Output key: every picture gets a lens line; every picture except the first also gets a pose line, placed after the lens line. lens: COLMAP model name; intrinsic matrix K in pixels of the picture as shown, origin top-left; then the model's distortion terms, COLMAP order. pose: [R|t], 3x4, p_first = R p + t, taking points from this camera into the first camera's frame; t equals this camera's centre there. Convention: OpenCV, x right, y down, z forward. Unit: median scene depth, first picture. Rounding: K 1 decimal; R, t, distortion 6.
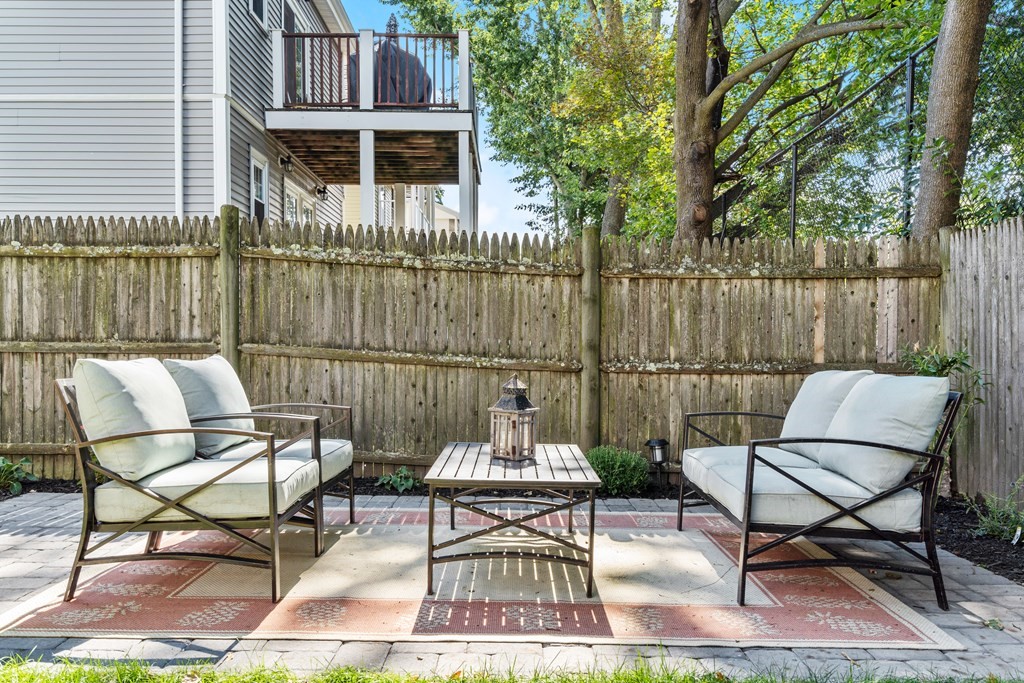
lens RADIAL K [[881.6, 0, 511.6], [0, 881.6, 350.3], [0, 0, 1]] dist [0.011868, -0.001456]
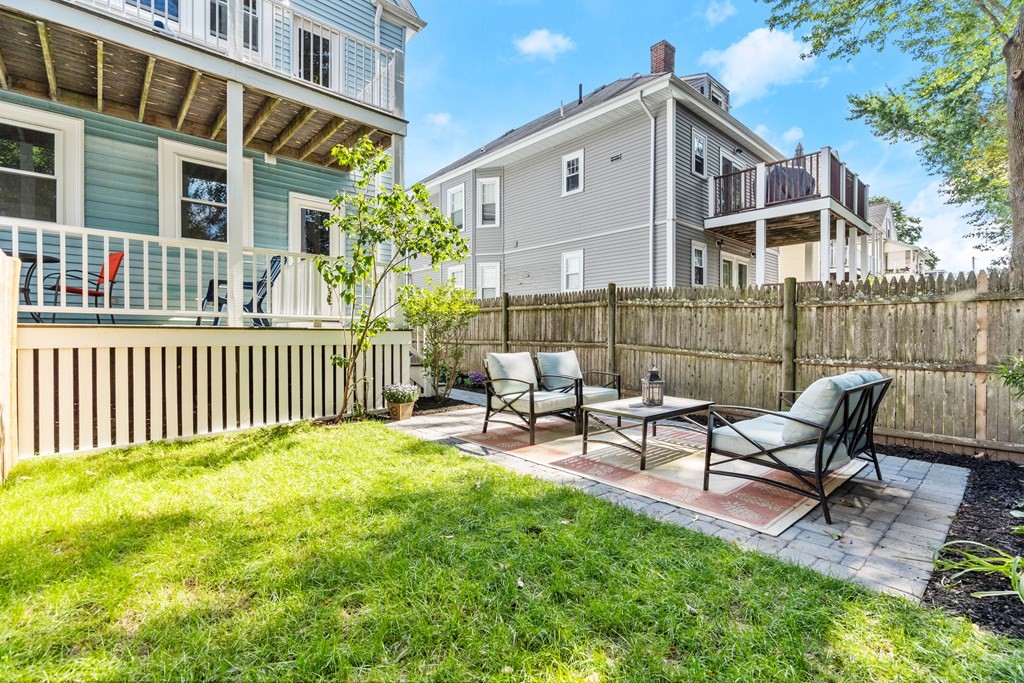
lens RADIAL K [[471.9, 0, 513.4], [0, 471.9, 335.3], [0, 0, 1]] dist [-0.004960, 0.002864]
pose [[0.664499, 0.000586, -0.747289, 0.415766], [-0.003894, 0.999989, -0.002679, -0.024852], [0.747279, 0.004690, 0.664494, 0.000243]]
